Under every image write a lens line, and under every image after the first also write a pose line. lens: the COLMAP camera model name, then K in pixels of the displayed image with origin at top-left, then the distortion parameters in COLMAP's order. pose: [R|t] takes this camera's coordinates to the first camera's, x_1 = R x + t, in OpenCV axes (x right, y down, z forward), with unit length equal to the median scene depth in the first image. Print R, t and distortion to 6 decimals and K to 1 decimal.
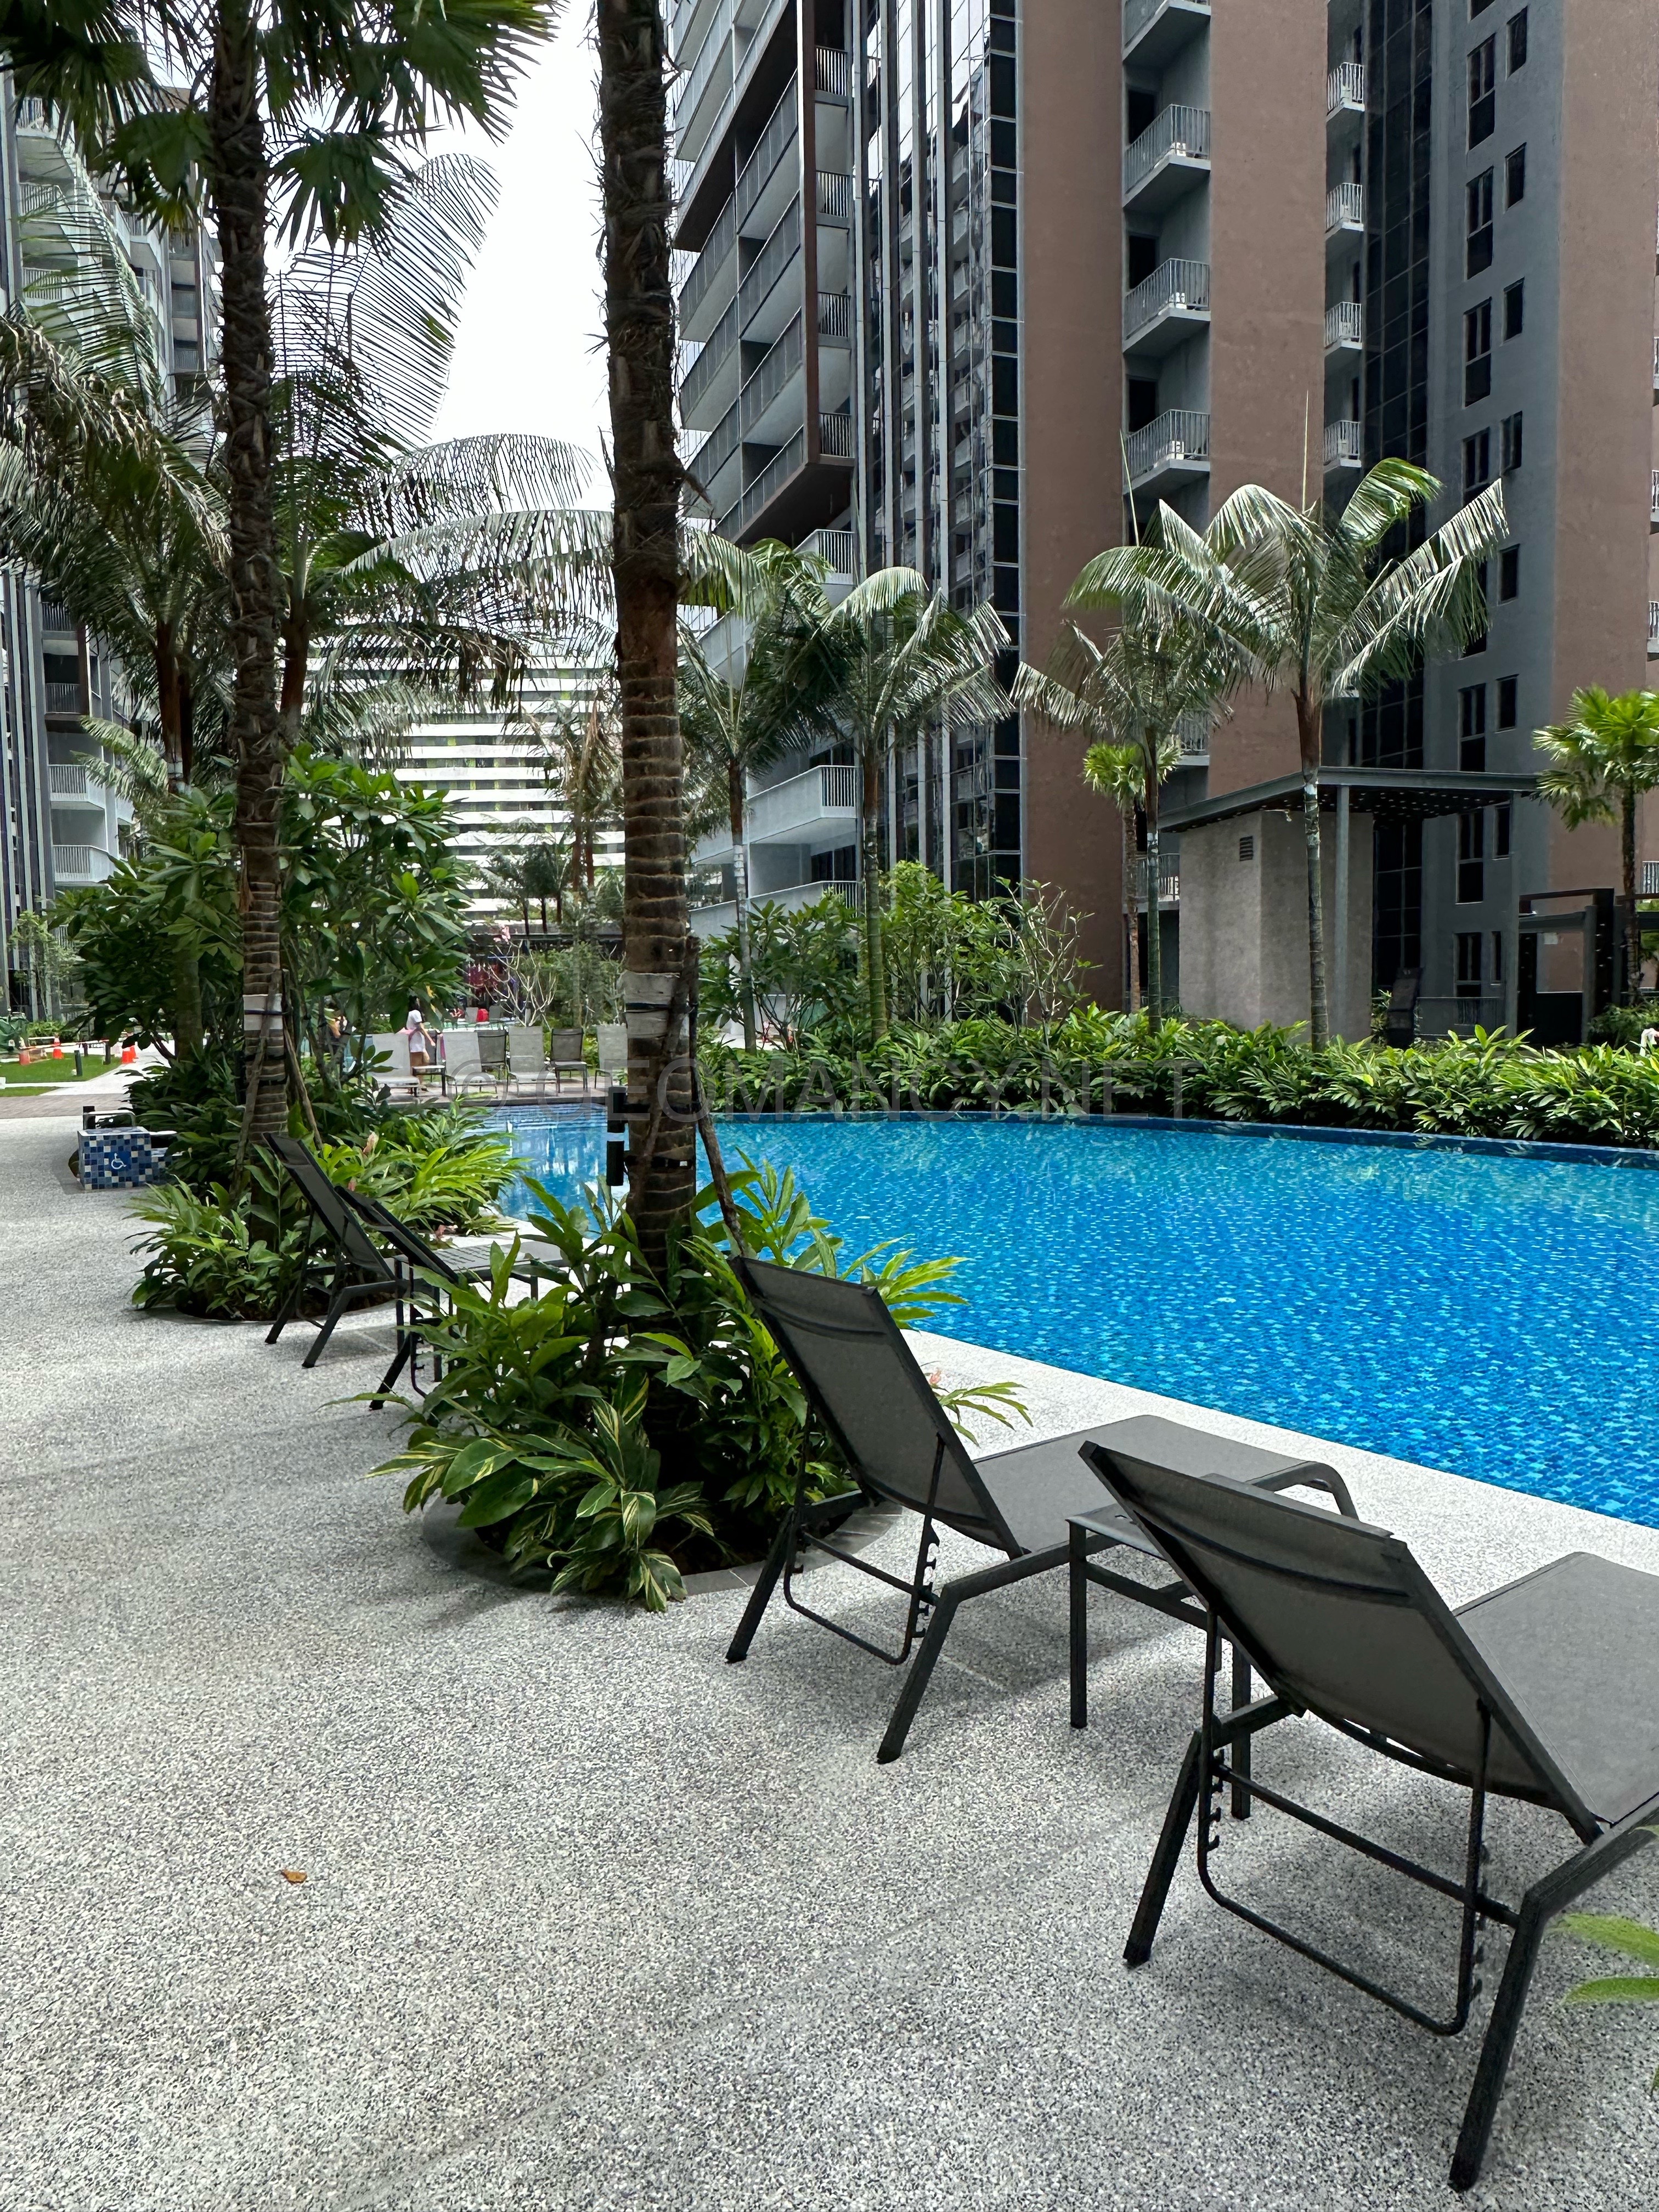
lens RADIAL K [[1468.9, 0, 829.1], [0, 1468.9, 1112.8], [0, 0, 1]] dist [0.001110, -0.001136]
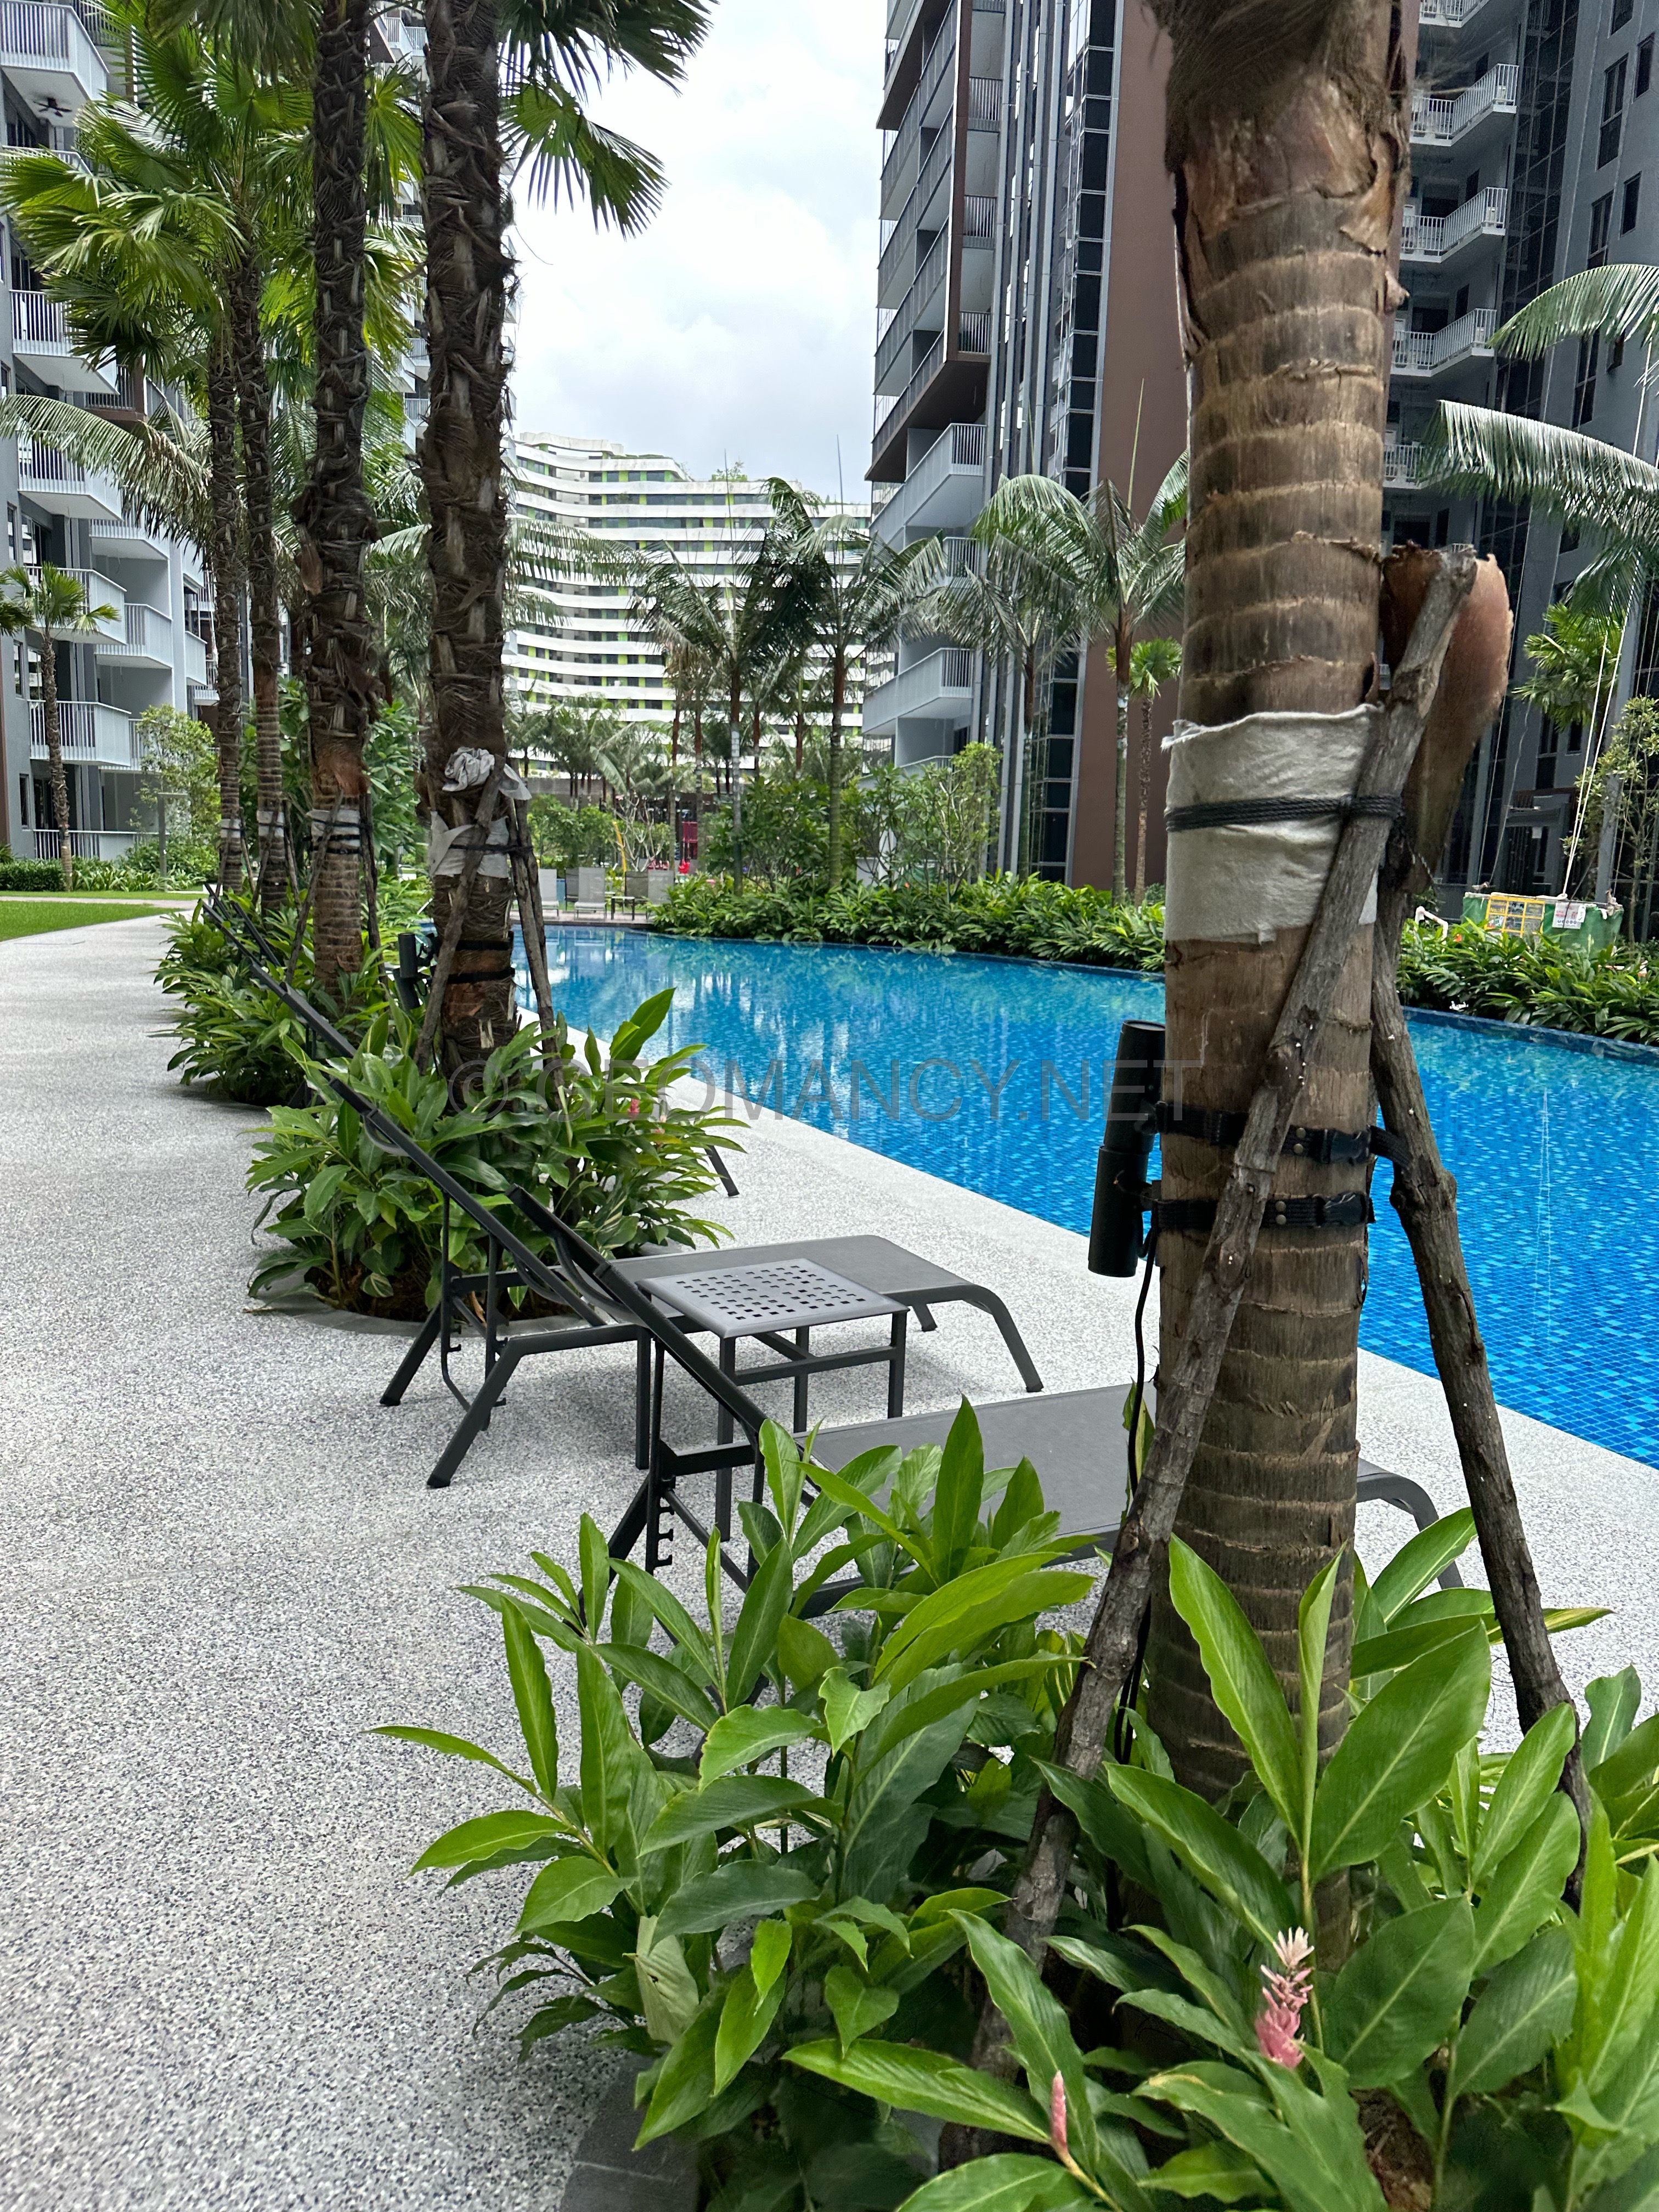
lens RADIAL K [[1570.8, 0, 827.6], [0, 1570.8, 1100.3], [0, 0, 1]] dist [0.003431, -0.001917]
pose [[0.980825, 0.075109, -0.179838, 0.345746], [-0.062570, 0.995262, 0.074419, 0.037268], [0.184576, -0.061740, 0.980877, -0.403906]]
